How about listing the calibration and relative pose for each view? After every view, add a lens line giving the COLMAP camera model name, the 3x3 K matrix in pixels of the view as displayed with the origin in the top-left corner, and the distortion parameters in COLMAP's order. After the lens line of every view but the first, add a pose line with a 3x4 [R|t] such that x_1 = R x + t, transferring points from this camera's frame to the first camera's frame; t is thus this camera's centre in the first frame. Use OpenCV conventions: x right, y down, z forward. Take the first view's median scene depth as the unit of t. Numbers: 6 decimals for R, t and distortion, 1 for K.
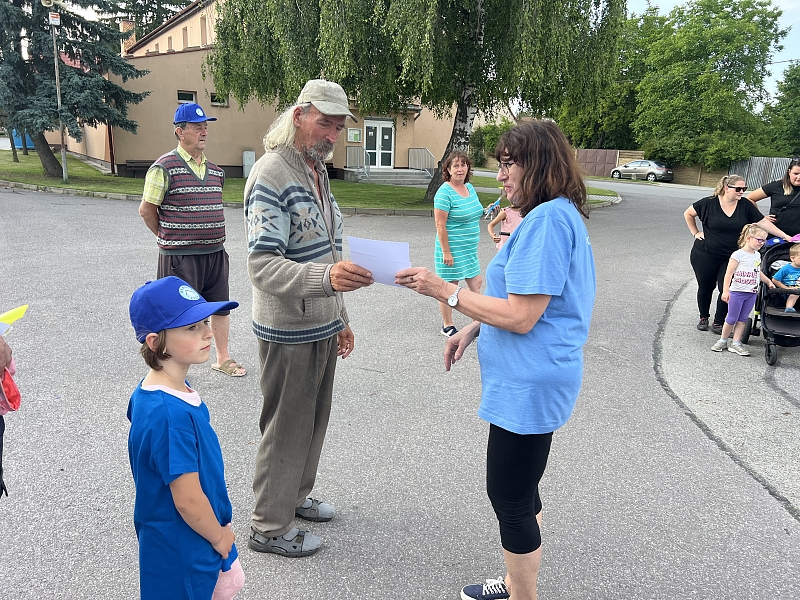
lens RADIAL K [[591.8, 0, 402.0], [0, 591.8, 312.1], [0, 0, 1]] dist [-0.003851, -0.008807]
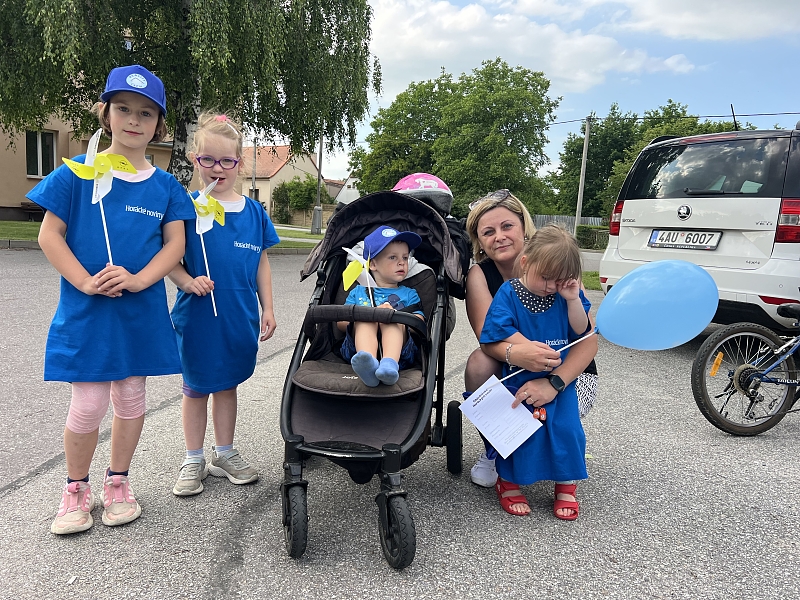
lens RADIAL K [[591.8, 0, 402.0], [0, 591.8, 312.1], [0, 0, 1]] dist [-0.003851, -0.008807]
pose [[0.964551, -0.013881, 0.263532, 0.085838], [0.043569, 0.993288, -0.107148, 0.005681], [-0.260276, 0.114831, 0.958682, 0.082641]]
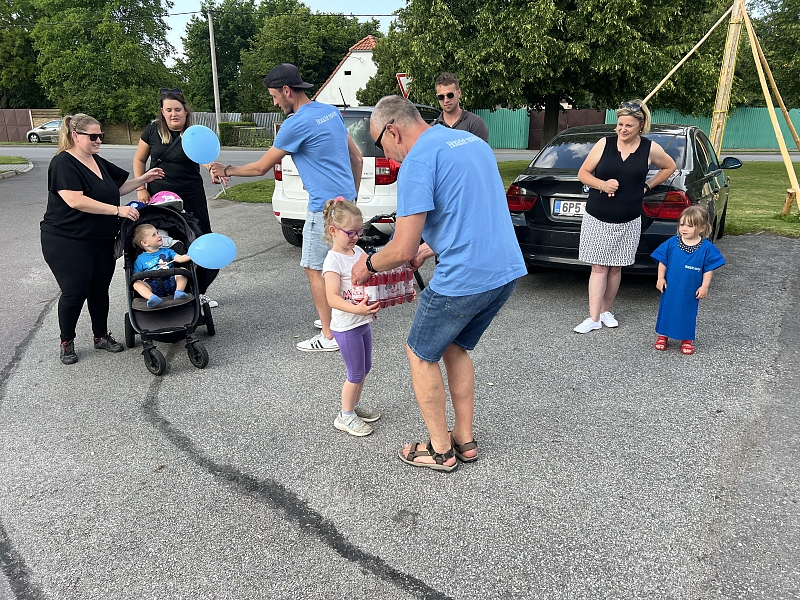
lens RADIAL K [[591.8, 0, 402.0], [0, 591.8, 312.1], [0, 0, 1]] dist [-0.003851, -0.008807]
pose [[0.660579, -0.262017, 0.703550, 0.050314], [0.217607, 0.963716, 0.154592, -0.005755], [-0.718528, 0.050977, 0.693628, 0.039543]]
